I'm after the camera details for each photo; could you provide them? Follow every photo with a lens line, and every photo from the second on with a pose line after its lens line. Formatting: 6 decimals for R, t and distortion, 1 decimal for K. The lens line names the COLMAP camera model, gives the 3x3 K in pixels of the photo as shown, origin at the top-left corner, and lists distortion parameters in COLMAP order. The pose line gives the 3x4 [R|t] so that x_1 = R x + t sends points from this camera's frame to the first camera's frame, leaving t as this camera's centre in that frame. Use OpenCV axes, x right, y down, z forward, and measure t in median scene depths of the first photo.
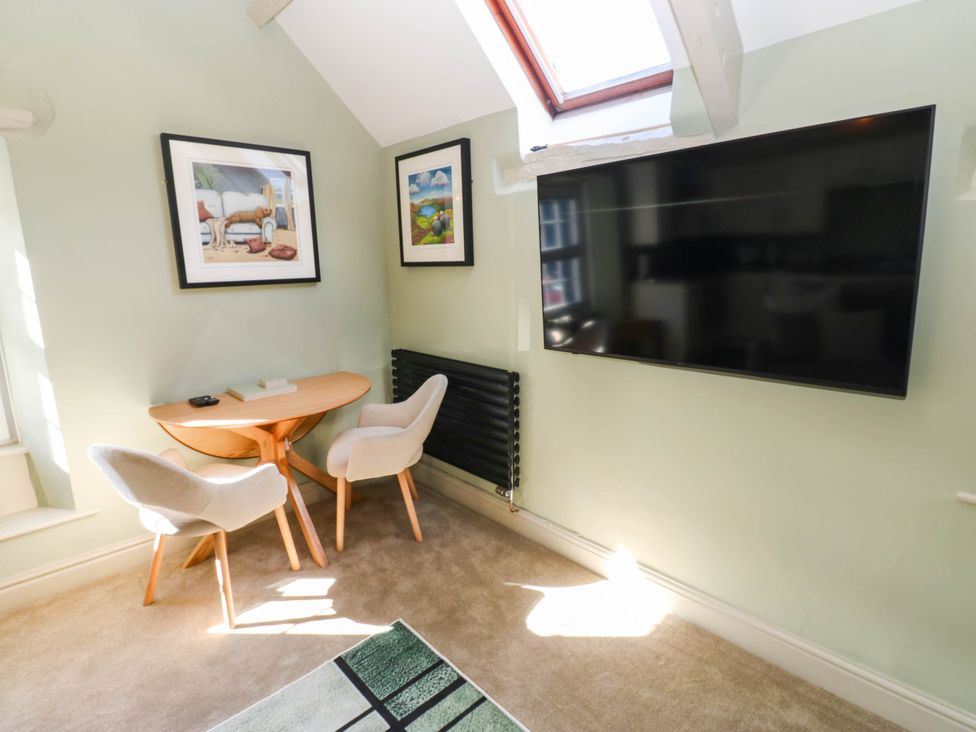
lens RADIAL K [[509.7, 0, 494.3], [0, 509.7, 356.4], [0, 0, 1]] dist [0.002620, -0.014814]
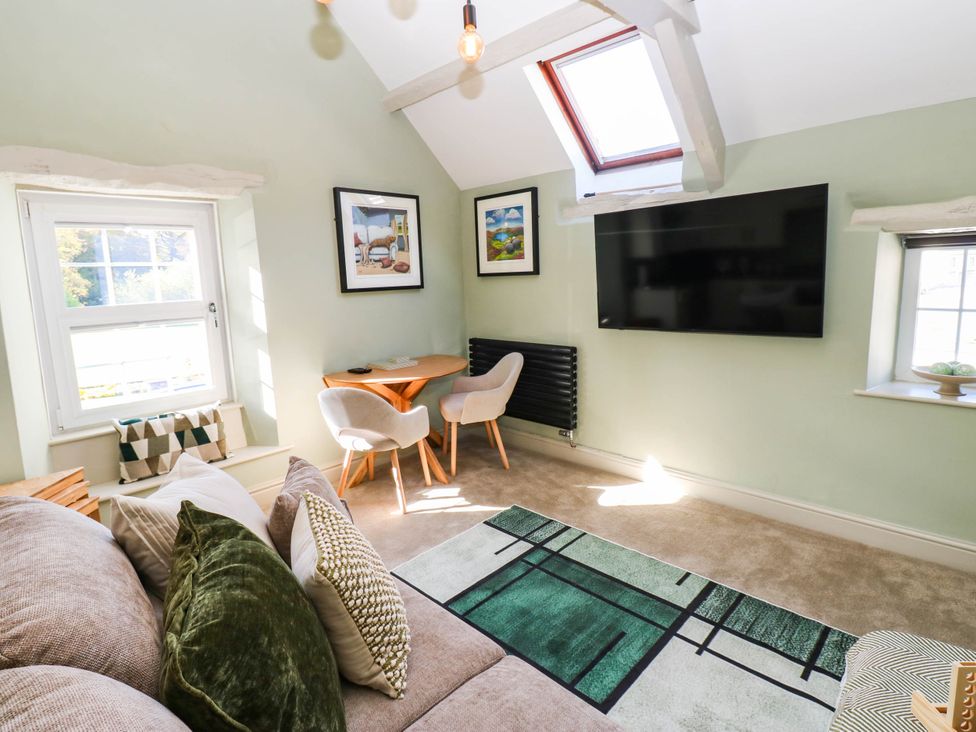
lens RADIAL K [[511.6, 0, 486.9], [0, 511.6, 353.5], [0, 0, 1]] dist [-0.001538, -0.006552]
pose [[0.999351, -0.019923, 0.030016, -0.246974], [0.021036, 0.999085, -0.037233, 0.097495], [-0.029247, 0.037840, 0.998856, -0.435688]]
